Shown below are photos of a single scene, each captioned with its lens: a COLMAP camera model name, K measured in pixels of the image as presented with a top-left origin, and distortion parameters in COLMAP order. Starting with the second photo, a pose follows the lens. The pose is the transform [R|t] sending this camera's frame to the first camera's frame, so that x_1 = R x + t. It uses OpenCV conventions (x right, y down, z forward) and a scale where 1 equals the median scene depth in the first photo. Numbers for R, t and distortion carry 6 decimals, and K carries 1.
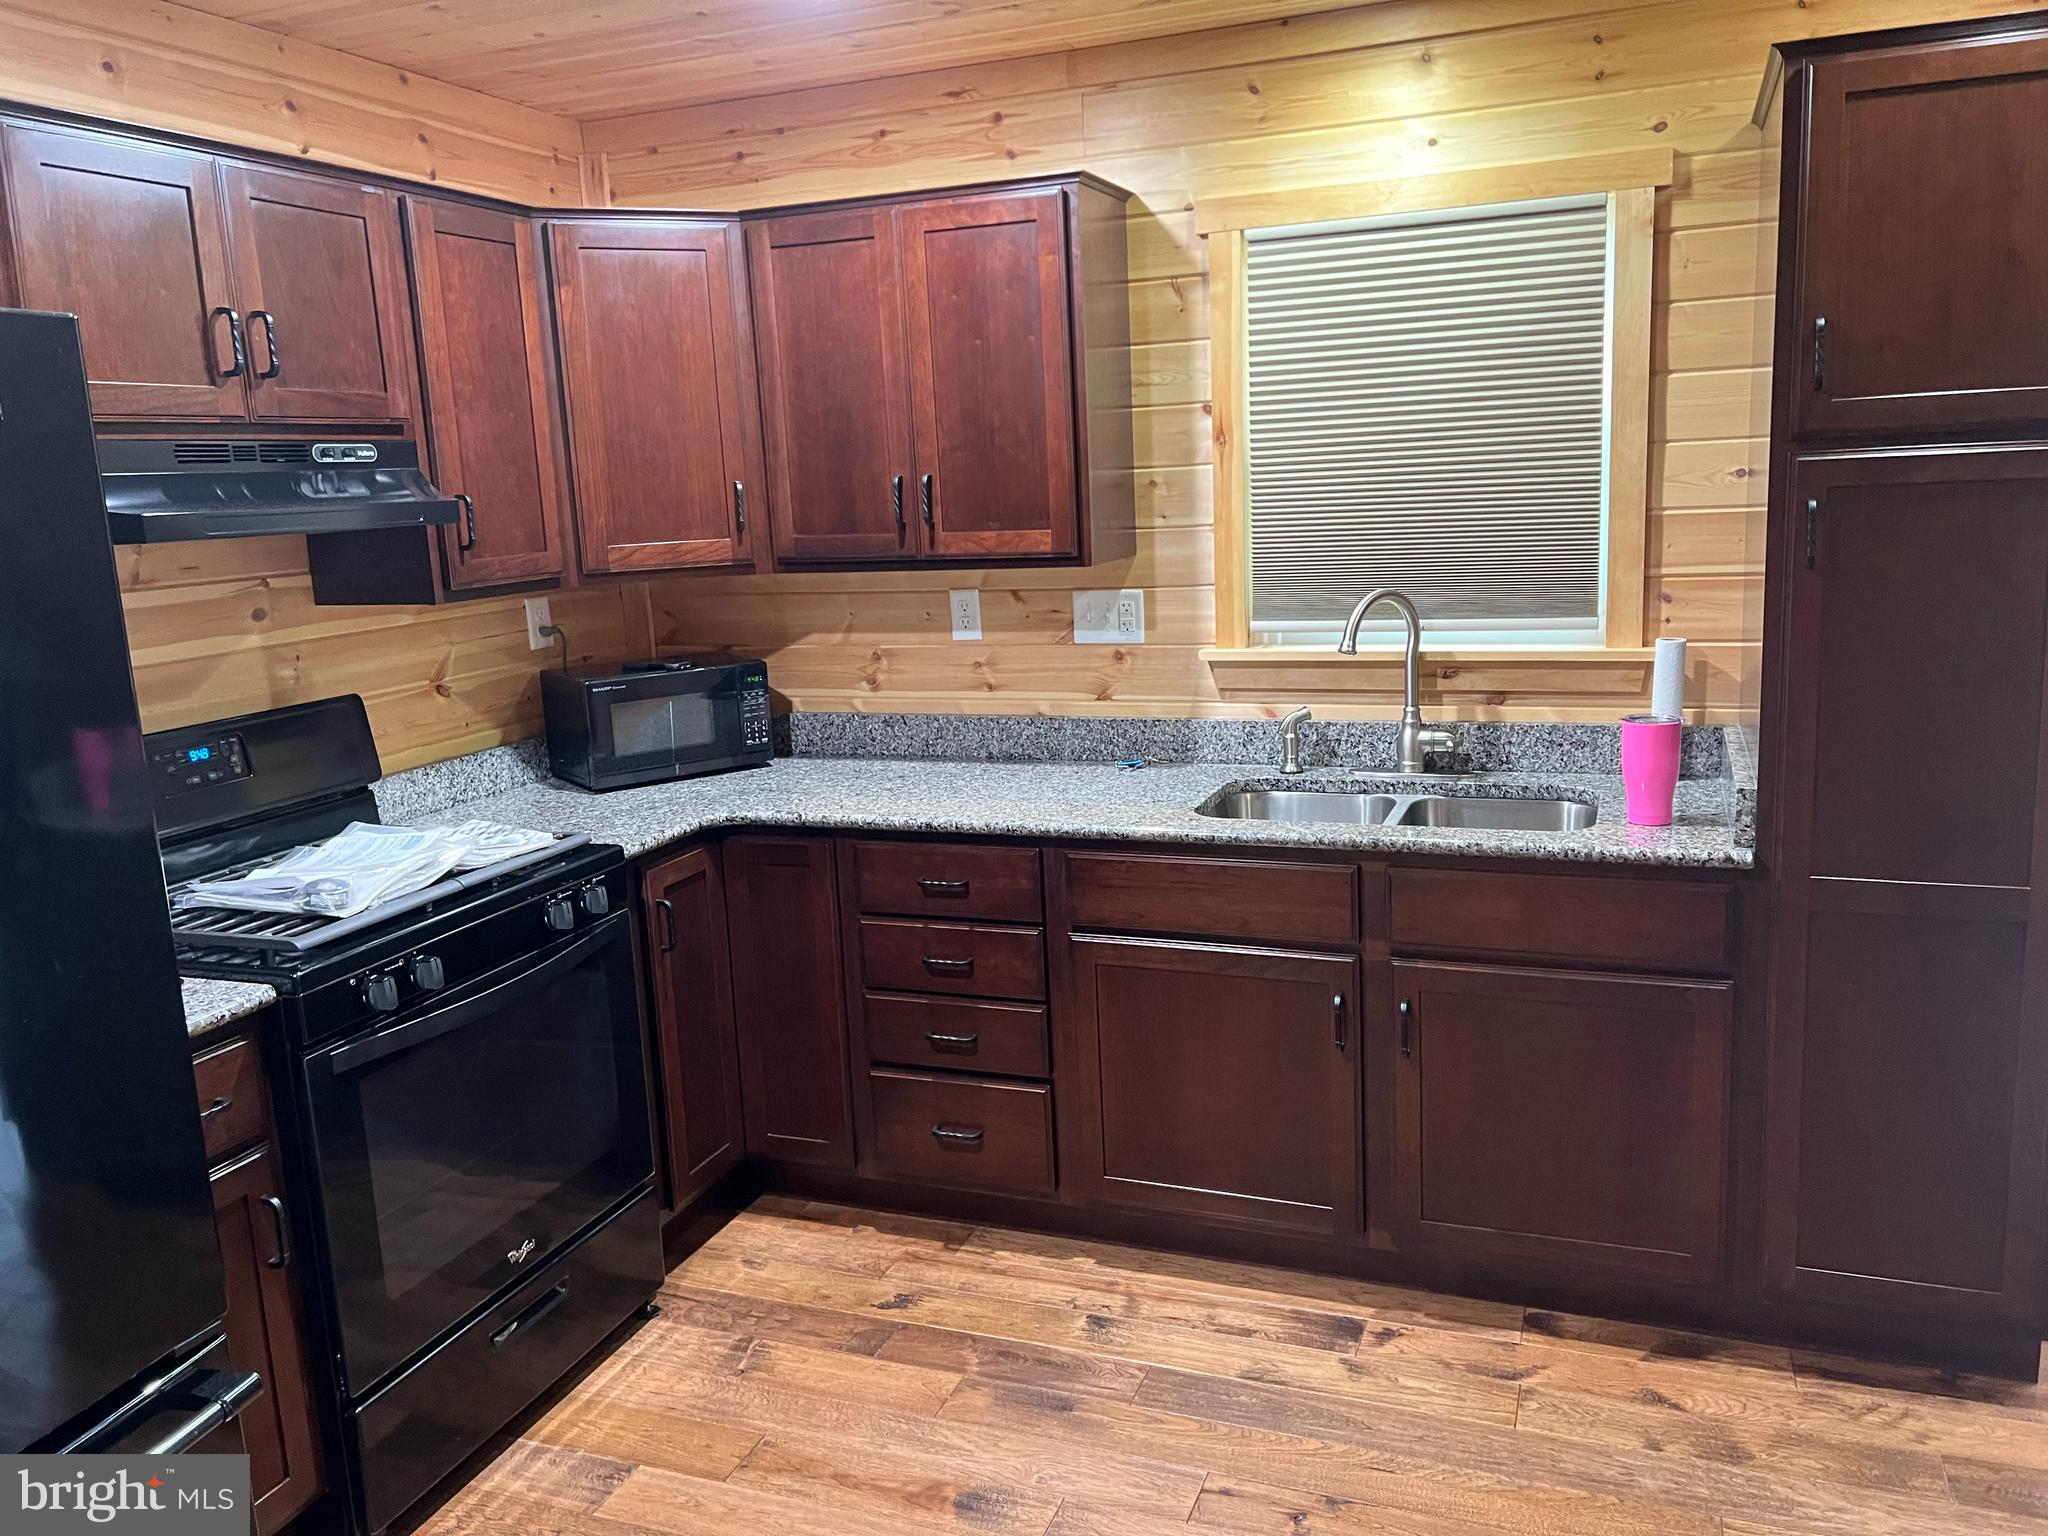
lens RADIAL K [[1525.4, 0, 1048.4], [0, 1525.4, 722.1], [0, 0, 1]] dist [0.055820, -0.059428]
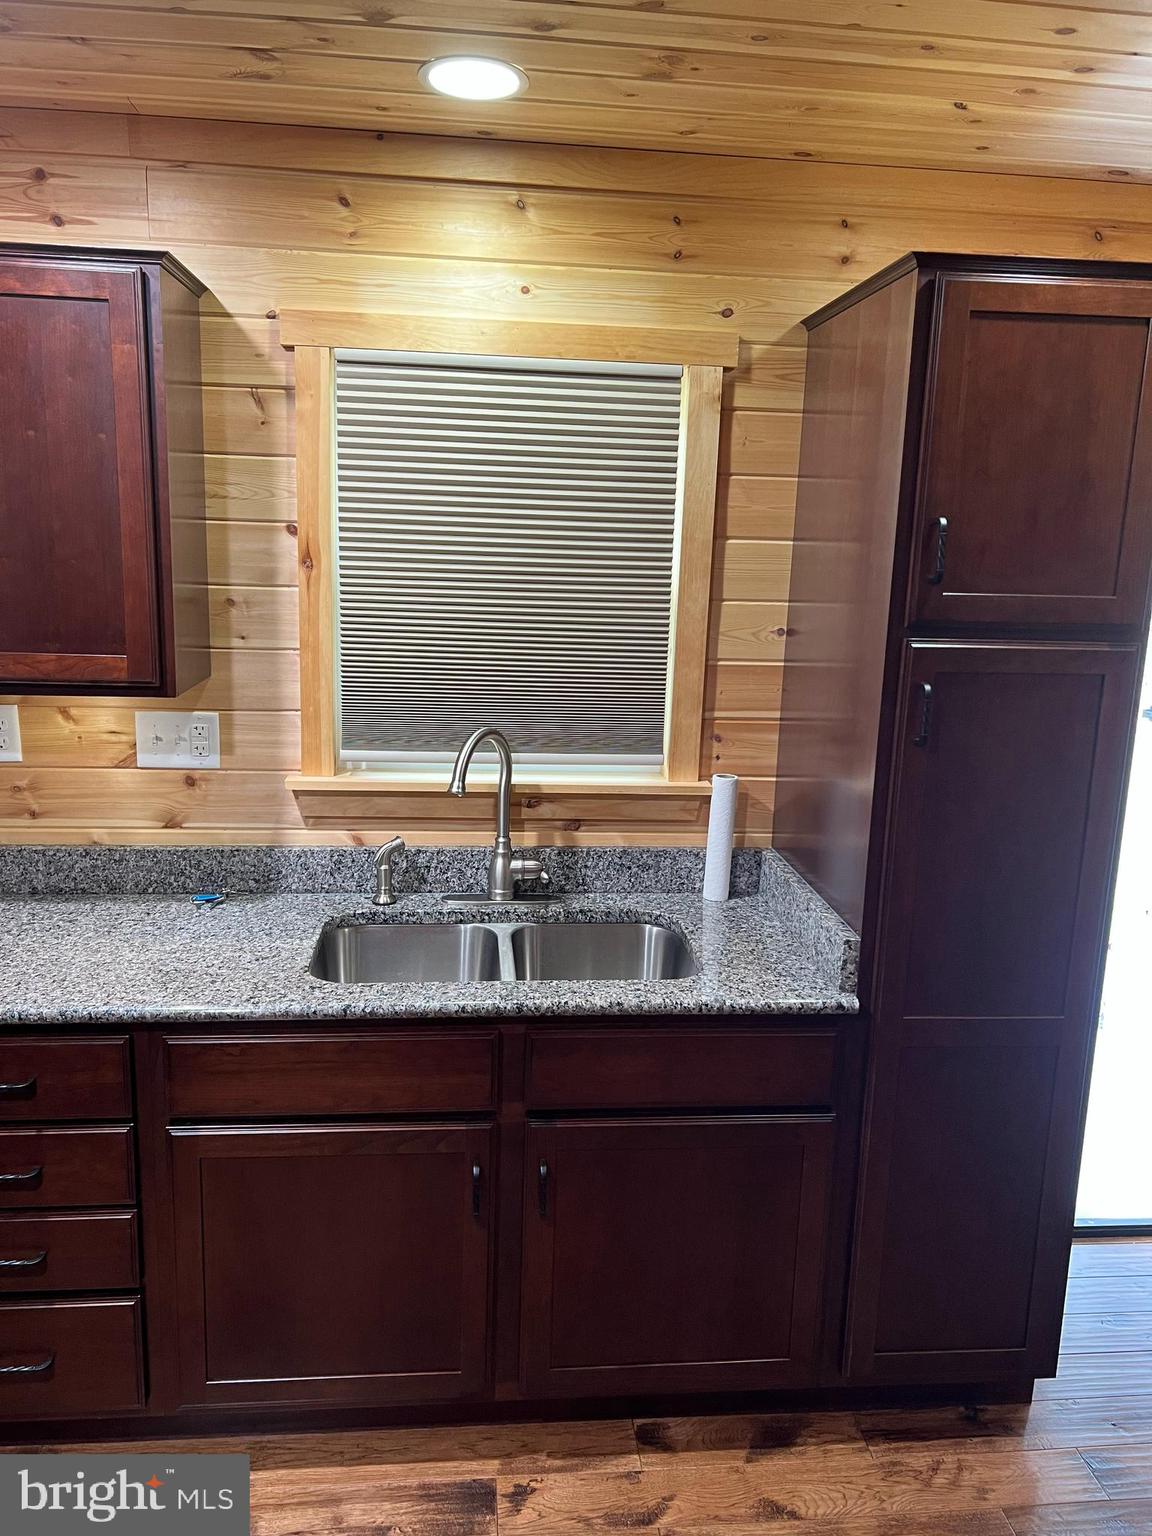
lens RADIAL K [[1154.7, 0, 584.5], [0, 1154.7, 765.7], [0, 0, 1]] dist [0.049893, -0.051173]
pose [[0.892566, -0.014140, 0.450694, -0.065990], [0.001630, 0.999603, 0.028133, -0.081048], [-0.450913, -0.024376, 0.892235, 0.278837]]
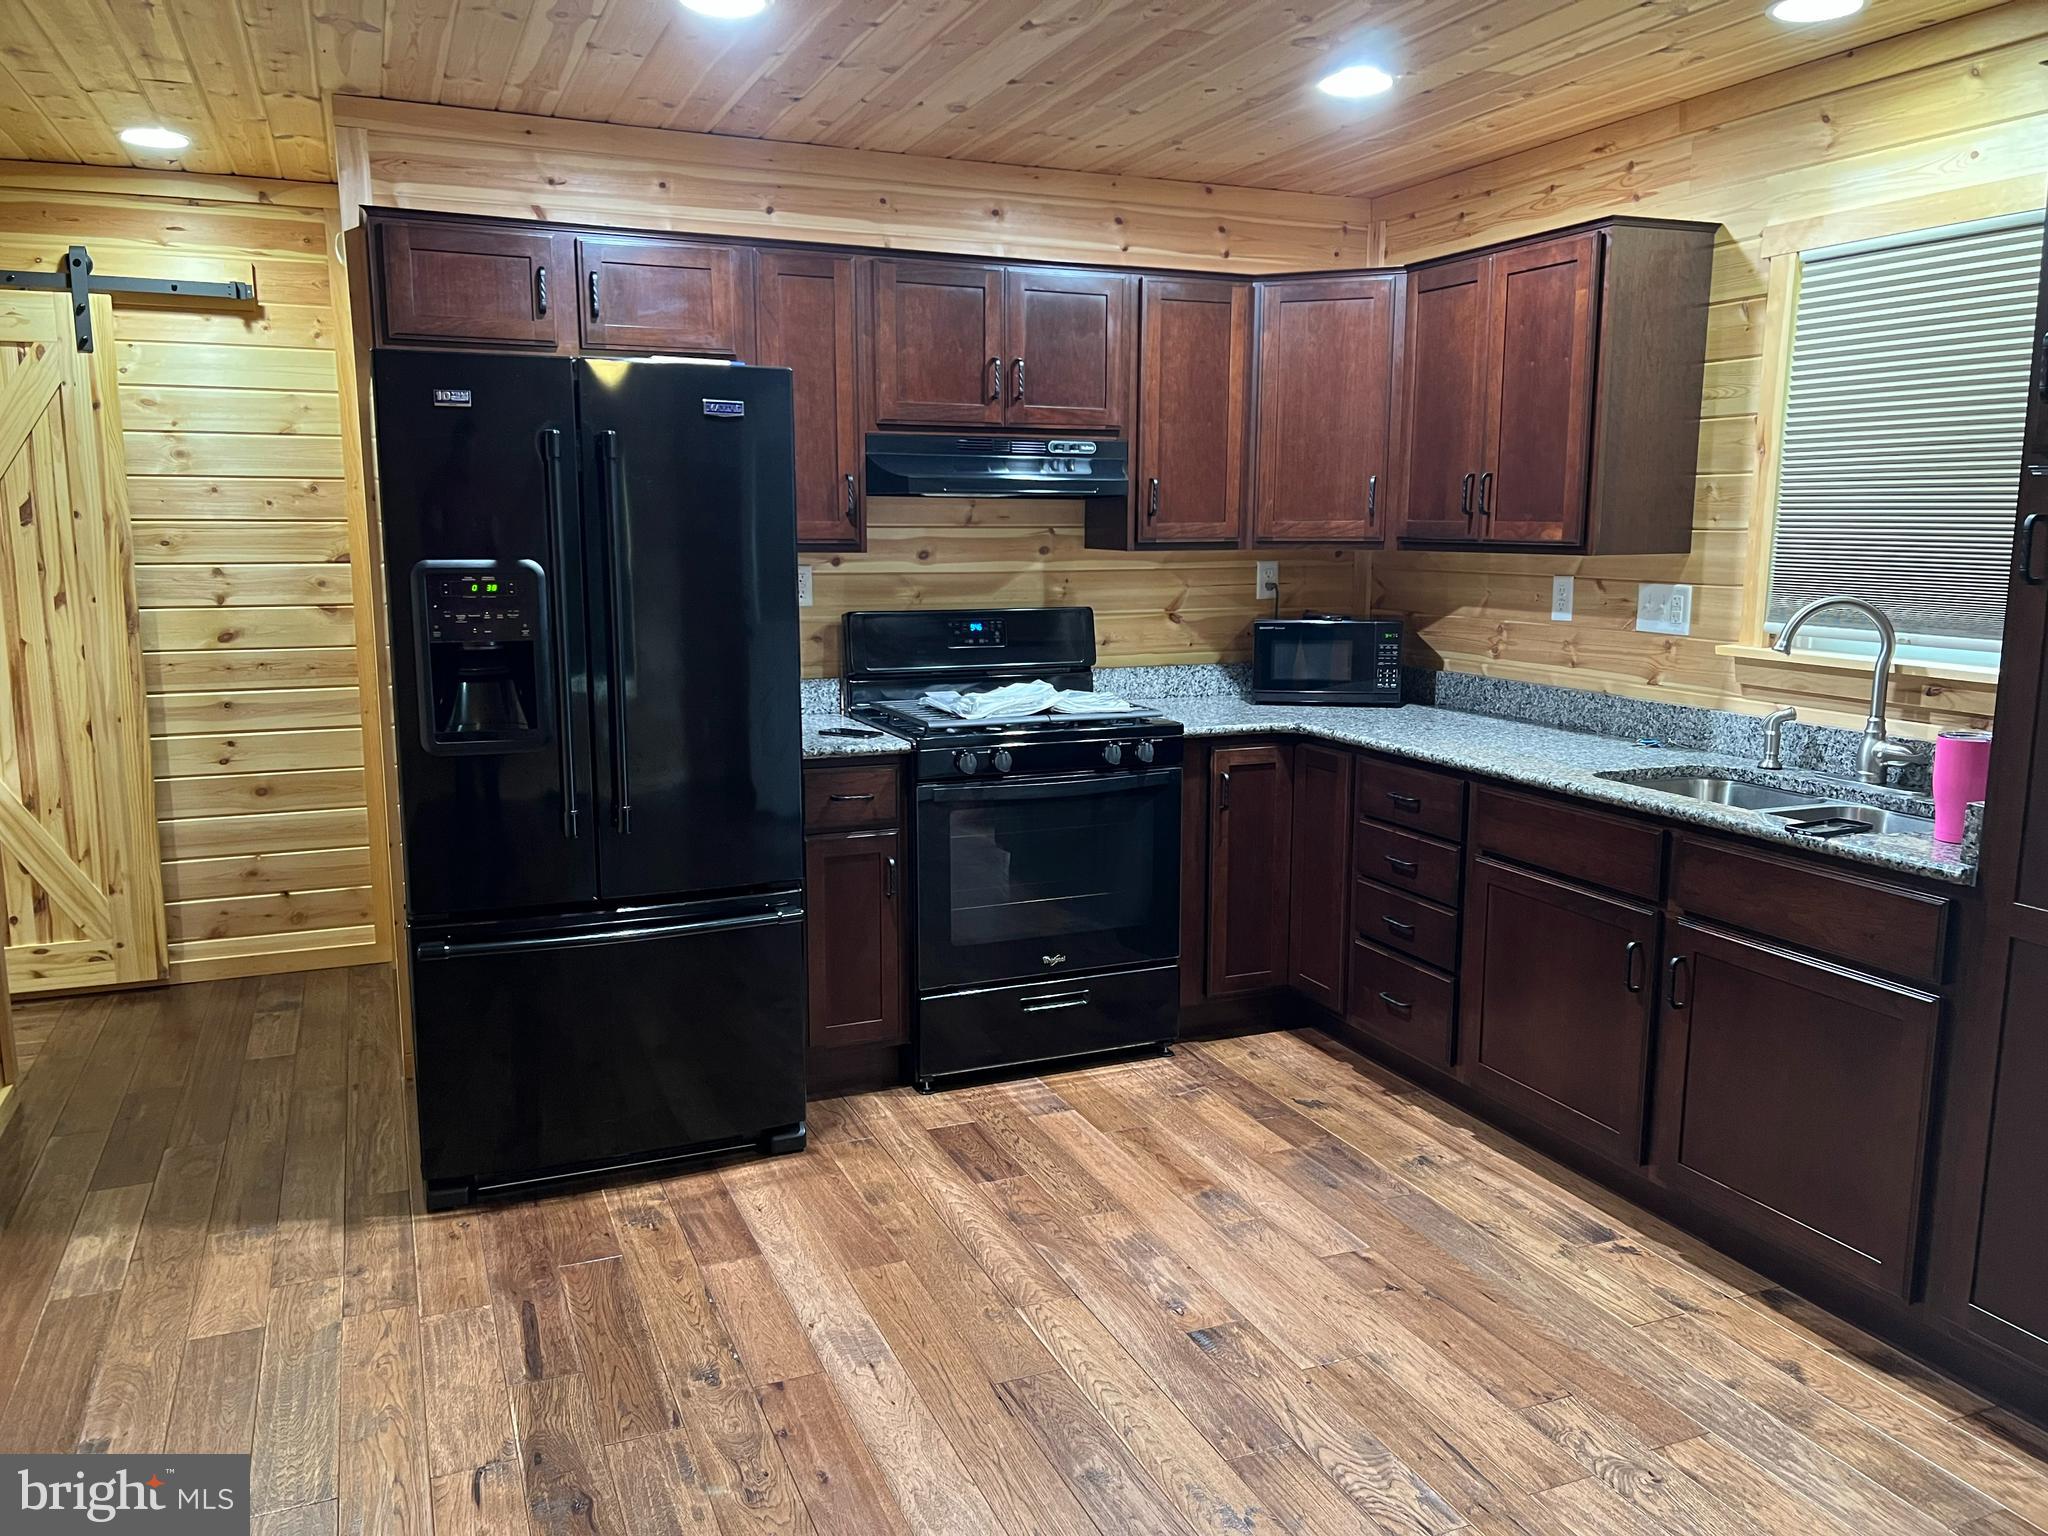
lens RADIAL K [[1525.4, 0, 1048.4], [0, 1525.4, 722.1], [0, 0, 1]] dist [0.055820, -0.059428]
pose [[0.703540, 0.143578, -0.696001, 0.563465], [-0.150402, 0.987276, 0.051633, 0.022470], [0.694558, 0.068354, 0.716182, -0.101255]]
